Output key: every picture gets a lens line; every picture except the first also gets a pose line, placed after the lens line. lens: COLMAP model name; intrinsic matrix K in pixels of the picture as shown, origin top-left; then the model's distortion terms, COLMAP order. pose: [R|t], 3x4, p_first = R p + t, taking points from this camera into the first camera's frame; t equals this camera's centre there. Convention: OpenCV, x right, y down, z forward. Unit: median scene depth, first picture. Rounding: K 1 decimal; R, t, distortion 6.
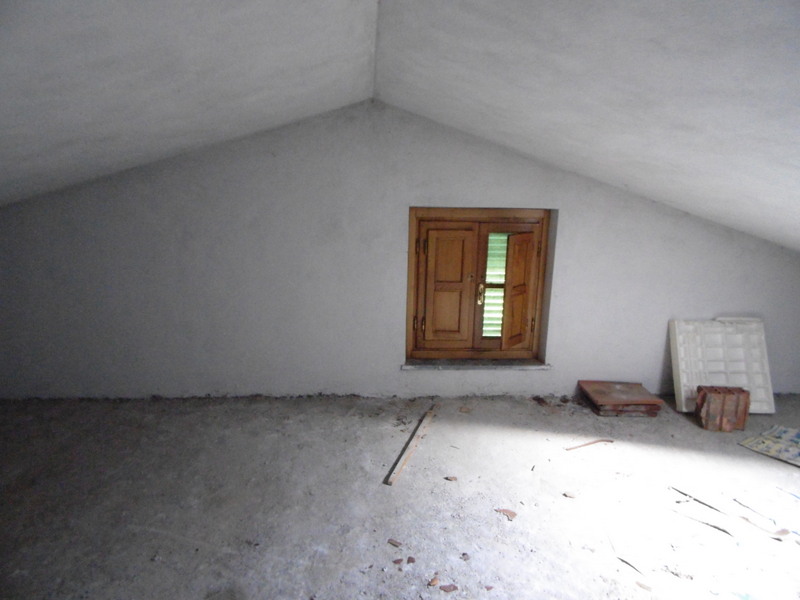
lens RADIAL K [[527.7, 0, 400.6], [0, 527.7, 300.3], [0, 0, 1]] dist [-0.000967, 0.002497]
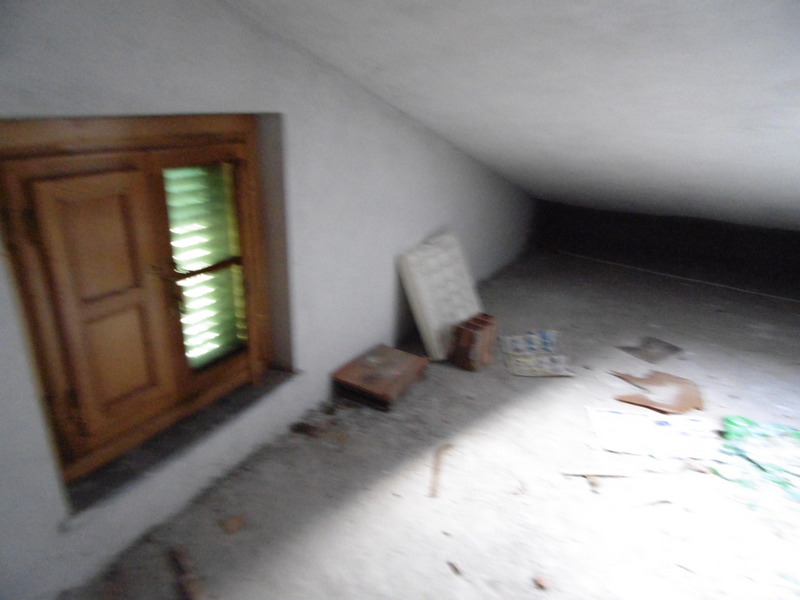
lens RADIAL K [[527.7, 0, 399.0], [0, 527.7, 298.5], [0, 0, 1]] dist [-0.000967, 0.002497]
pose [[0.556248, -0.305166, 0.772956, -0.117557], [0.164048, 0.952154, 0.257858, -0.106411], [-0.814663, -0.016631, 0.579696, 0.557585]]
